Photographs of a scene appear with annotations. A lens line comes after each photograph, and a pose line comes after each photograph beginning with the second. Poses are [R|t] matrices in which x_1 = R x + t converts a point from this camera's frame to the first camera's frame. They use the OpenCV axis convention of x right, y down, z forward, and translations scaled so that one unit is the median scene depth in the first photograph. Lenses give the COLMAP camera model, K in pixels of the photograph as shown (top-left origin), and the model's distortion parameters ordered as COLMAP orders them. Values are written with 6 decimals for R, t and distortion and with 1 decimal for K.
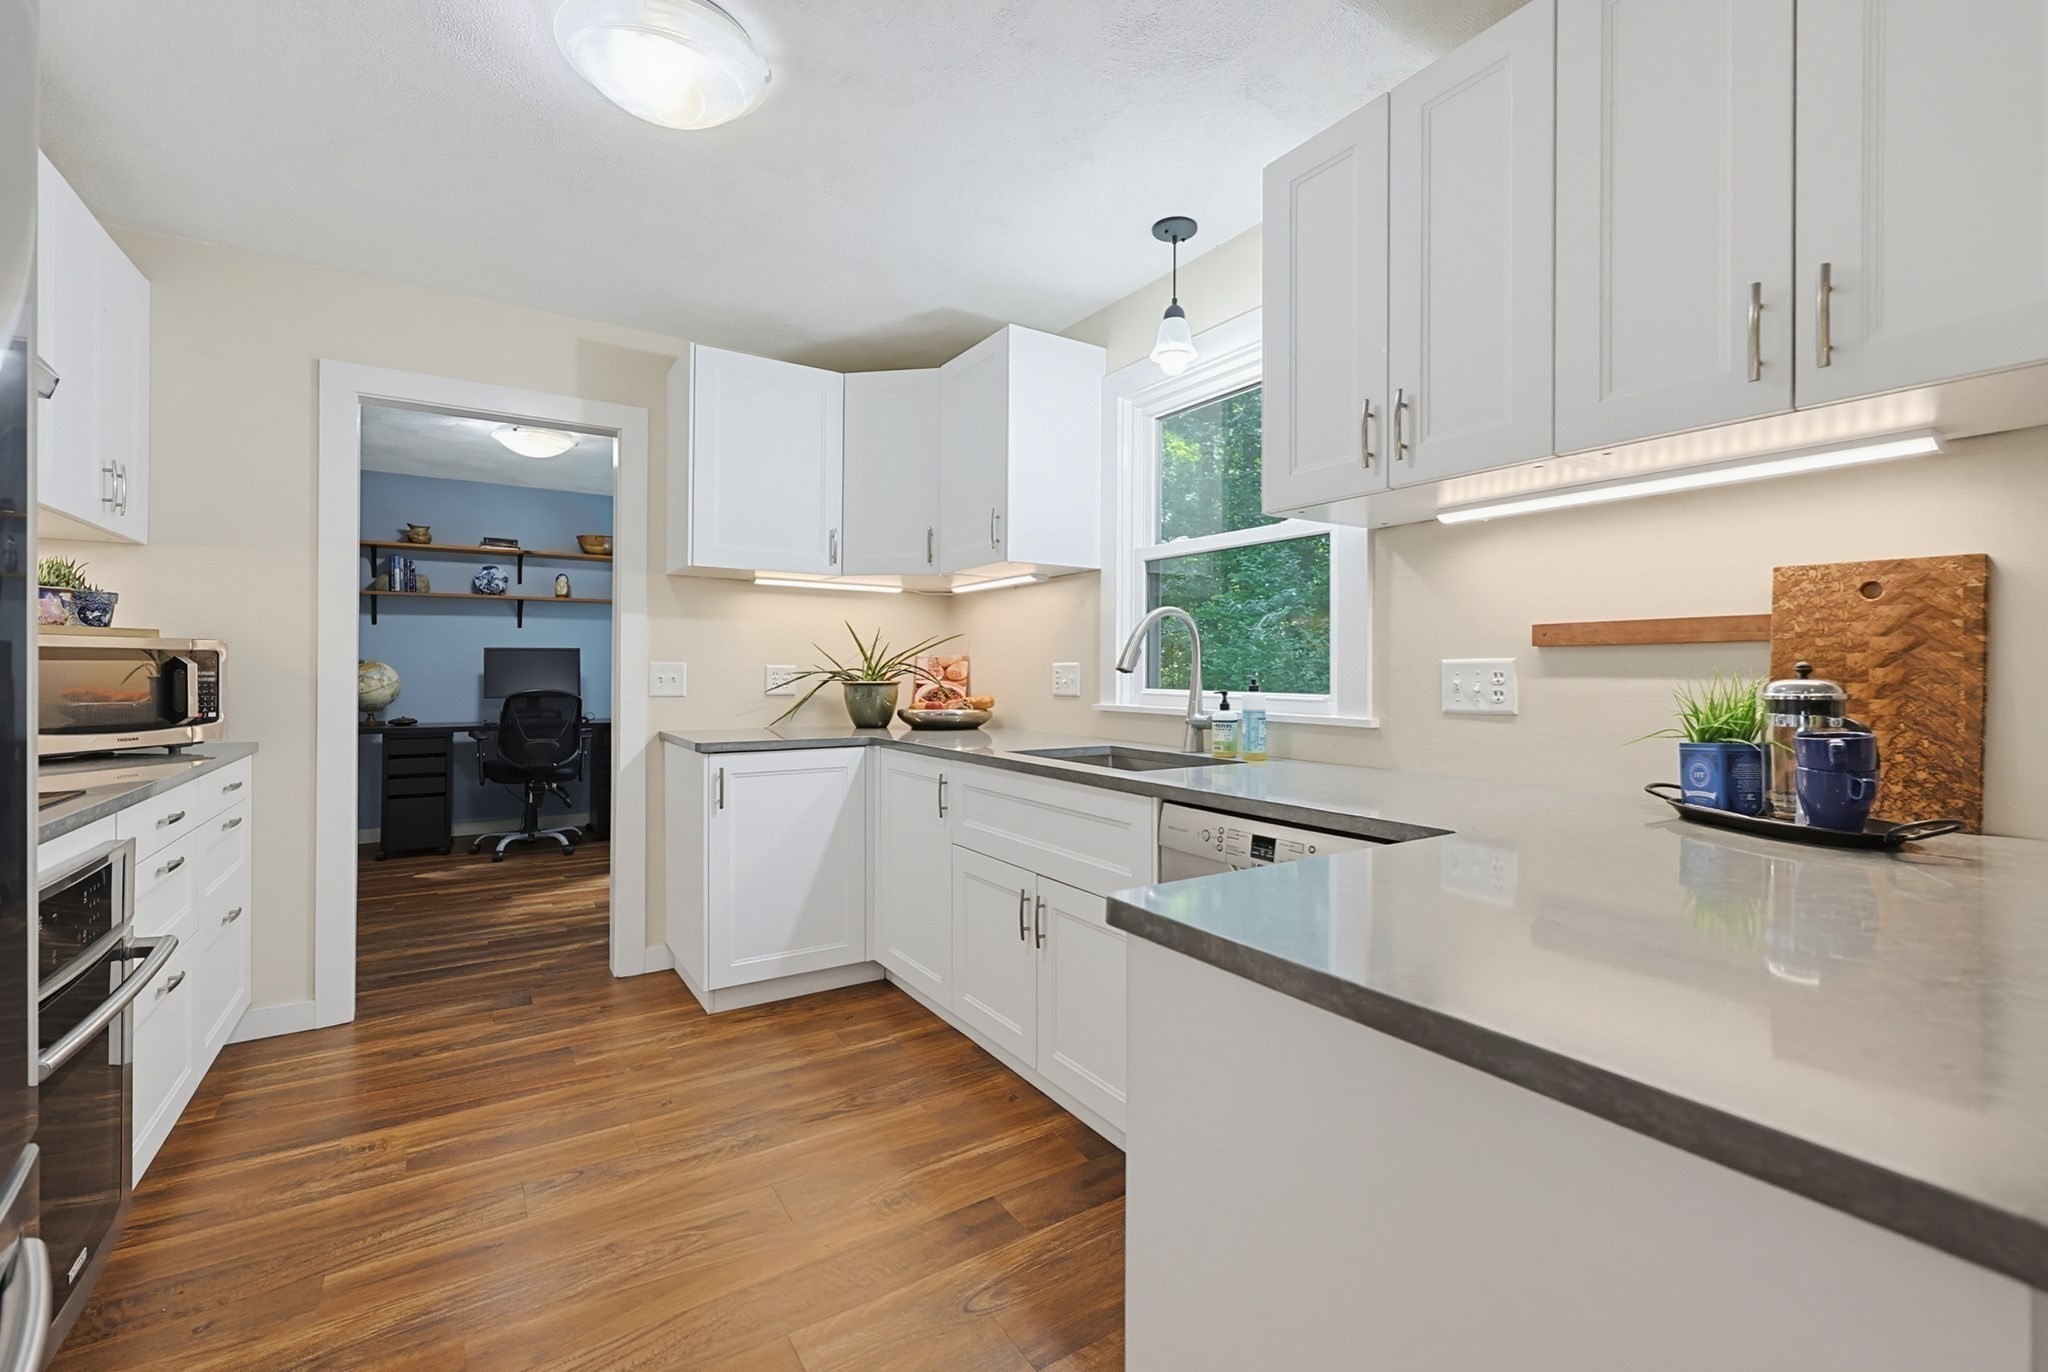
lens RADIAL K [[884.9, 0, 1030.3], [0, 884.9, 665.9], [0, 0, 1]] dist [-0.001160, 0.000014]
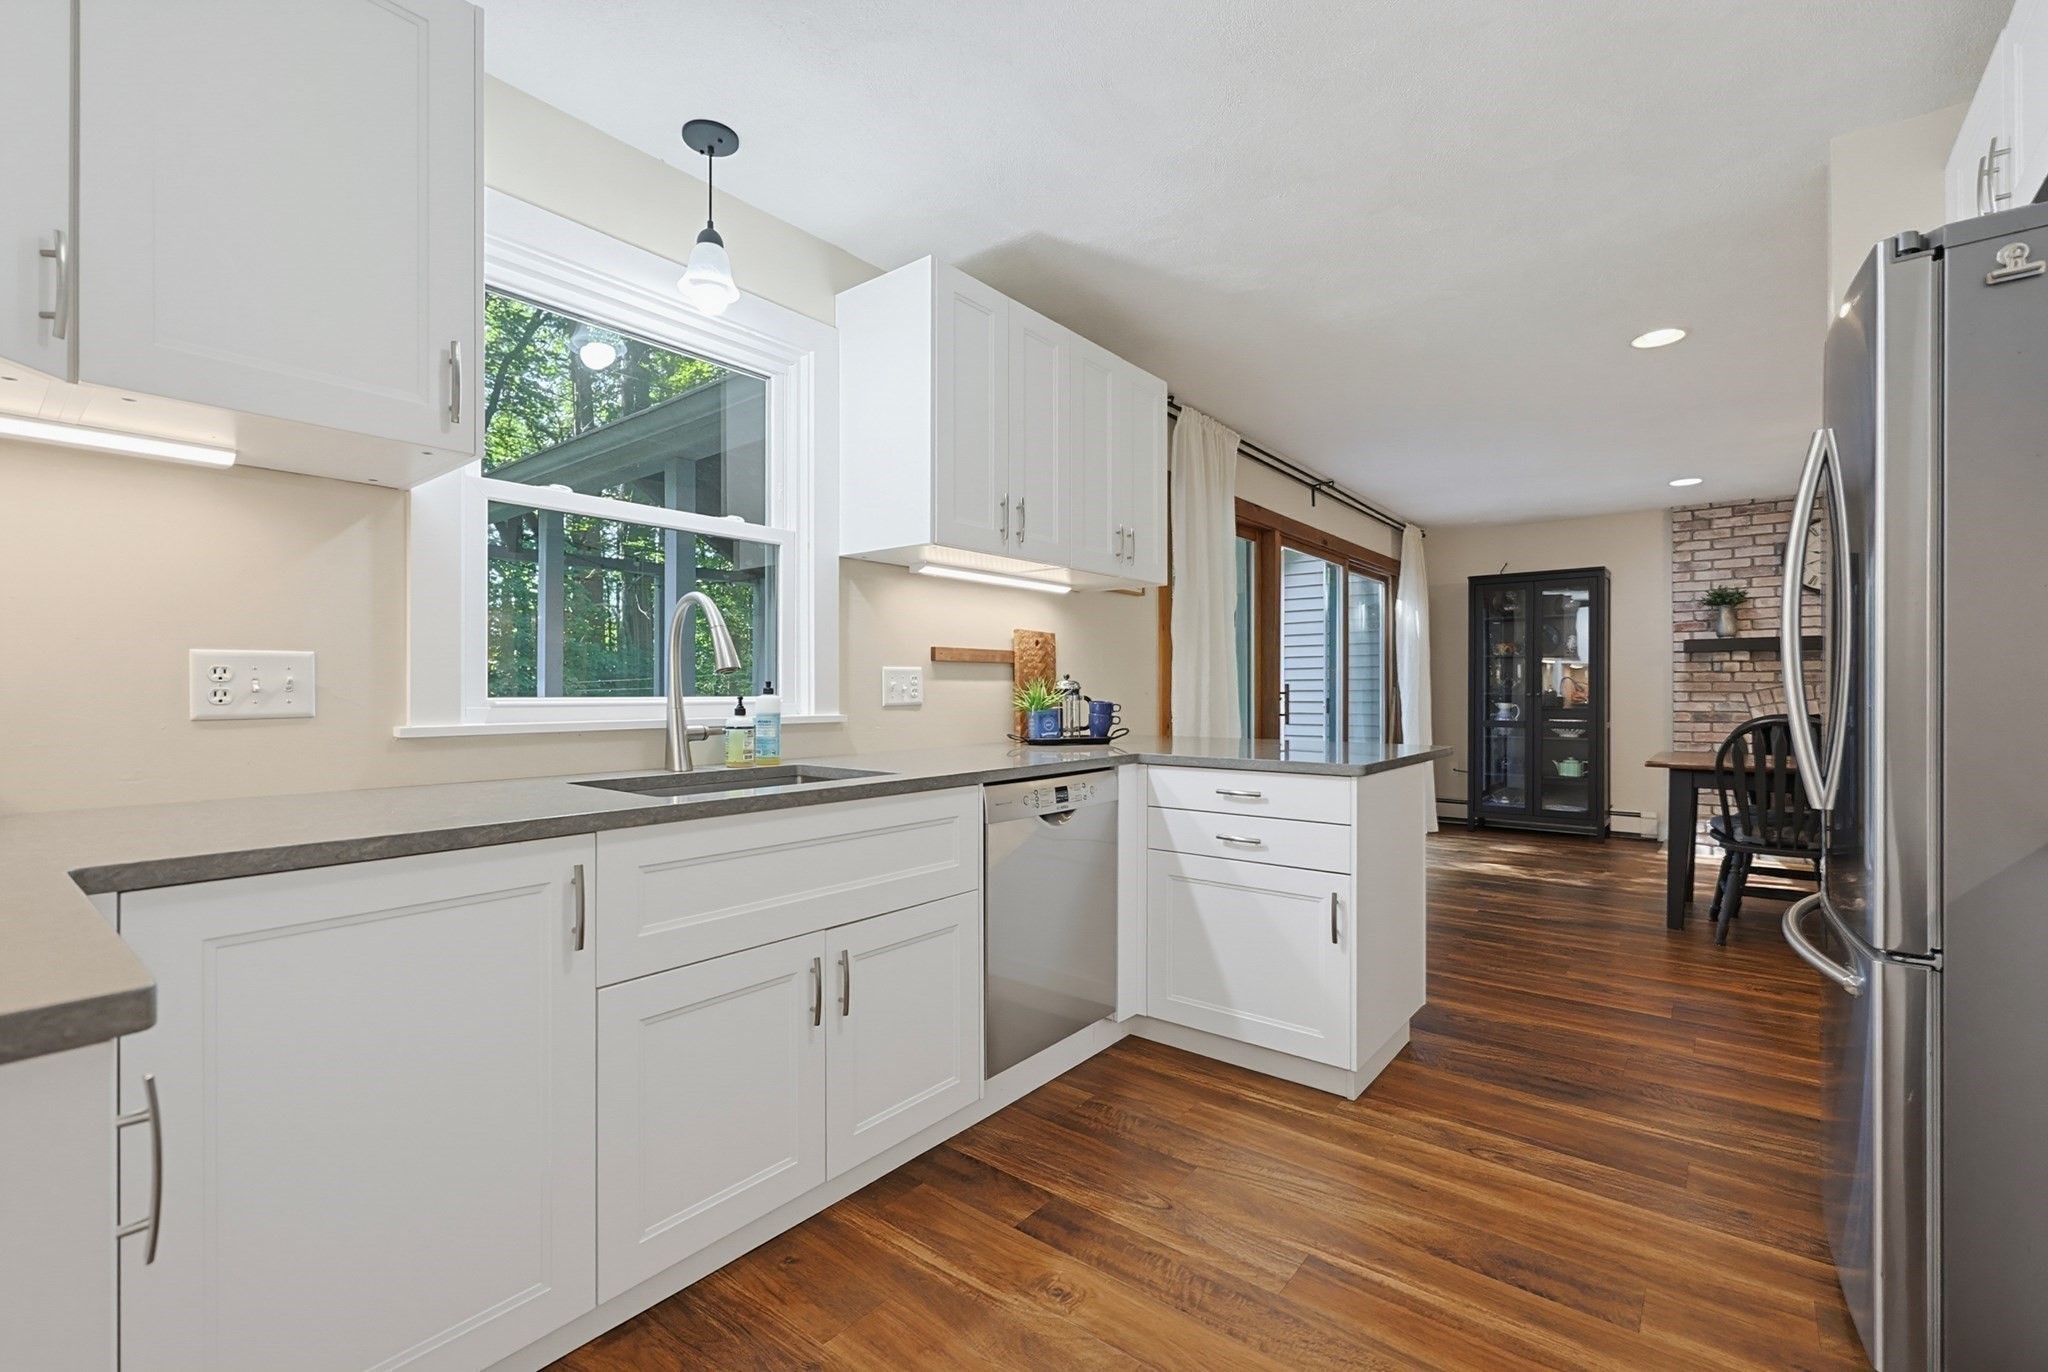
lens RADIAL K [[878.8, 0, 1024.0], [0, 878.8, 686.0], [0, 0, 1]] dist [0.000238, -0.000022]
pose [[-0.313666, -0.000066, 0.949533, -0.609153], [-0.007296, 0.999971, -0.002340, 0.016147], [-0.949505, -0.007662, -0.313657, 0.838729]]
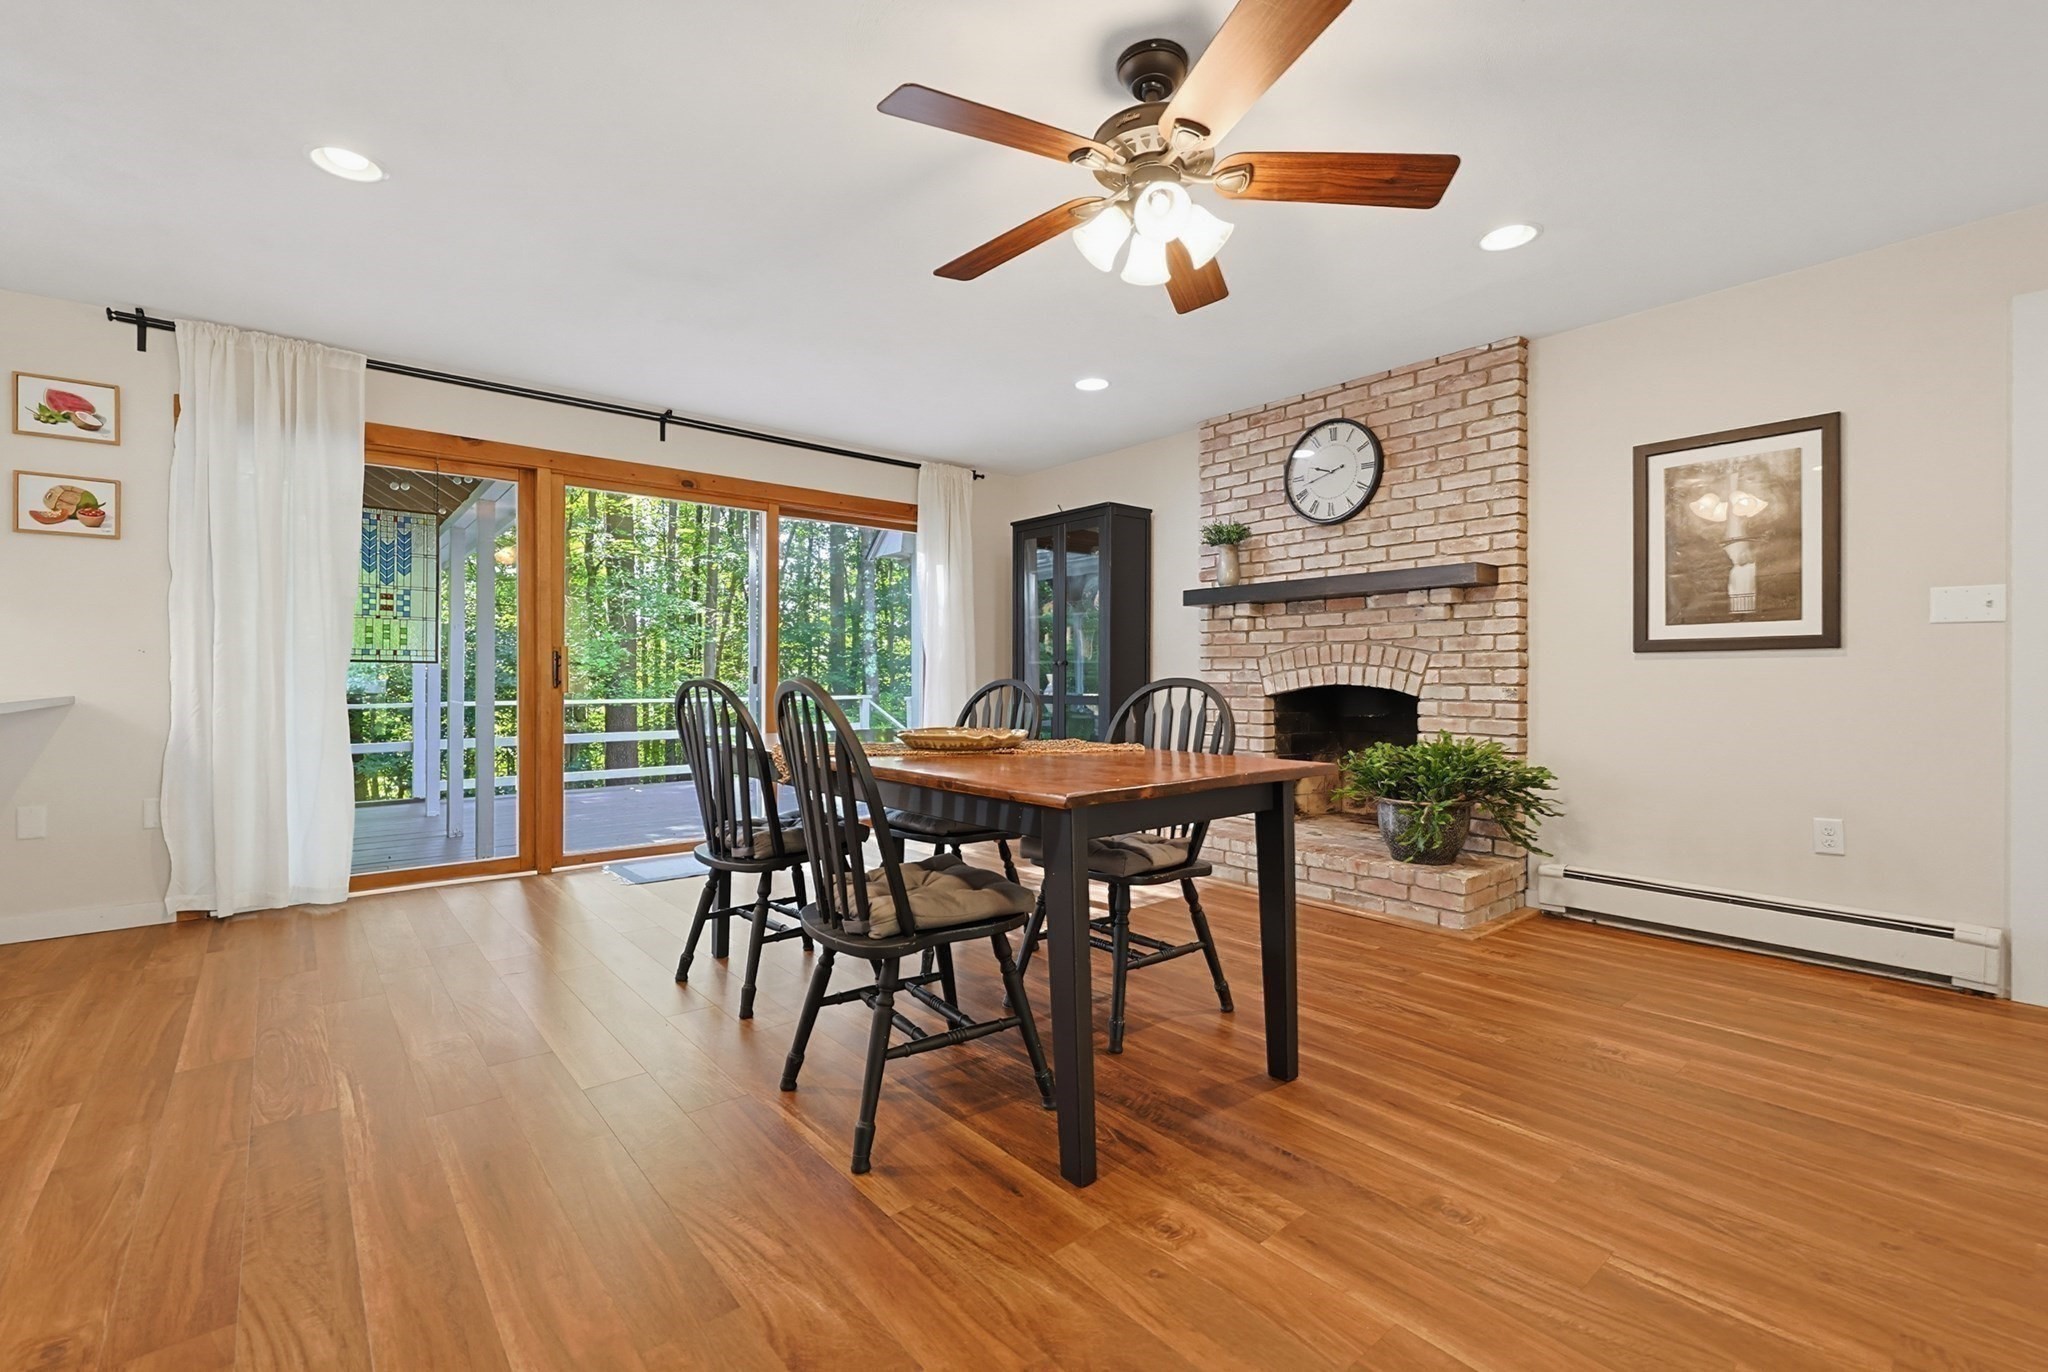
lens RADIAL K [[892.3, 0, 1012.8], [0, 892.3, 676.5], [0, 0, 1]] dist [-0.001609, -0.000331]
pose [[-0.124786, -0.005373, 0.992169, -0.717559], [-0.004148, 0.999979, 0.004893, 0.041193], [-0.992175, -0.003504, -0.124805, -0.718204]]
